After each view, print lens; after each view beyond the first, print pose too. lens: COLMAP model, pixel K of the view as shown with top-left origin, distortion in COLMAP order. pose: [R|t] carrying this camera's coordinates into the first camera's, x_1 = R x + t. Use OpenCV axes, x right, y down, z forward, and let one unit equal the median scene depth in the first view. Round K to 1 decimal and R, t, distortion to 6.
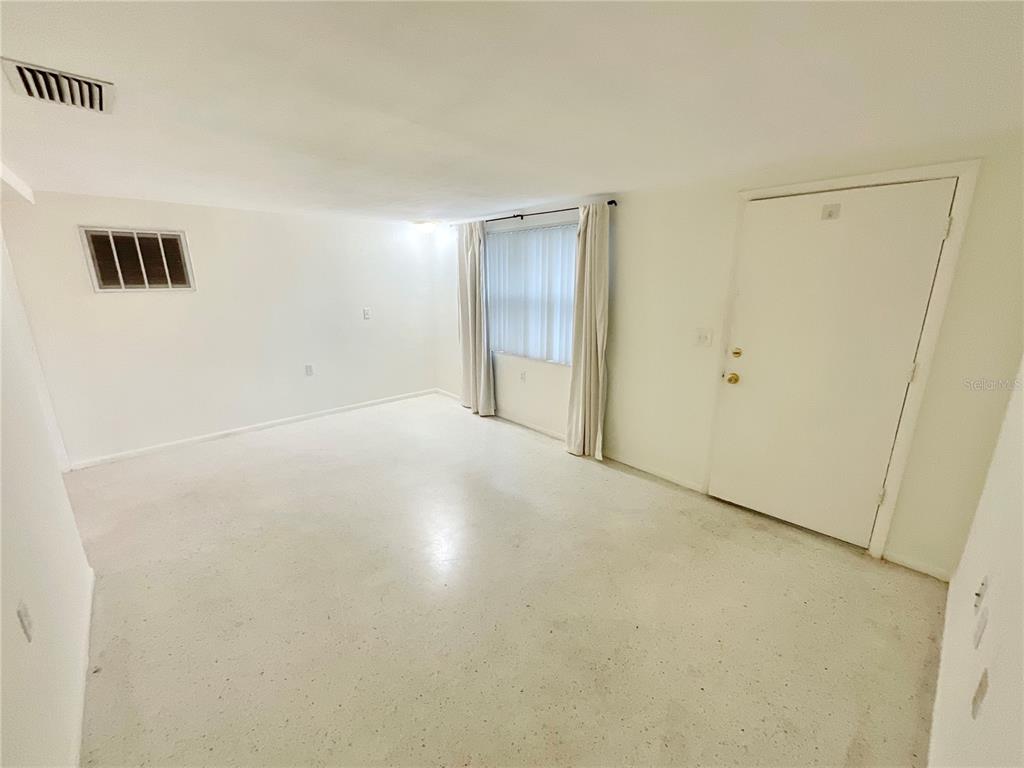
lens RADIAL K [[415.0, 0, 514.8], [0, 415.0, 384.2], [0, 0, 1]] dist [0.002301, -0.000861]
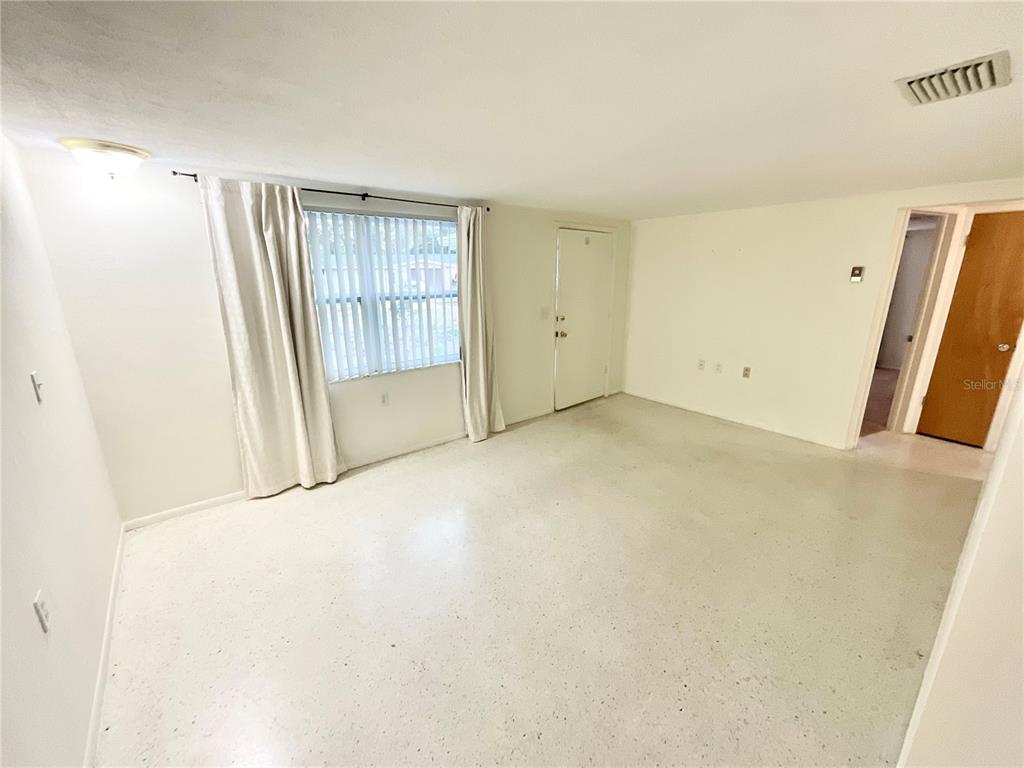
lens RADIAL K [[415.0, 0, 514.6], [0, 415.0, 383.0], [0, 0, 1]] dist [0.002301, -0.000861]
pose [[0.063493, -0.259015, 0.963784, -1.142700], [0.252907, 0.938384, 0.235528, -0.270566], [-0.965405, 0.228793, 0.125088, 1.018458]]
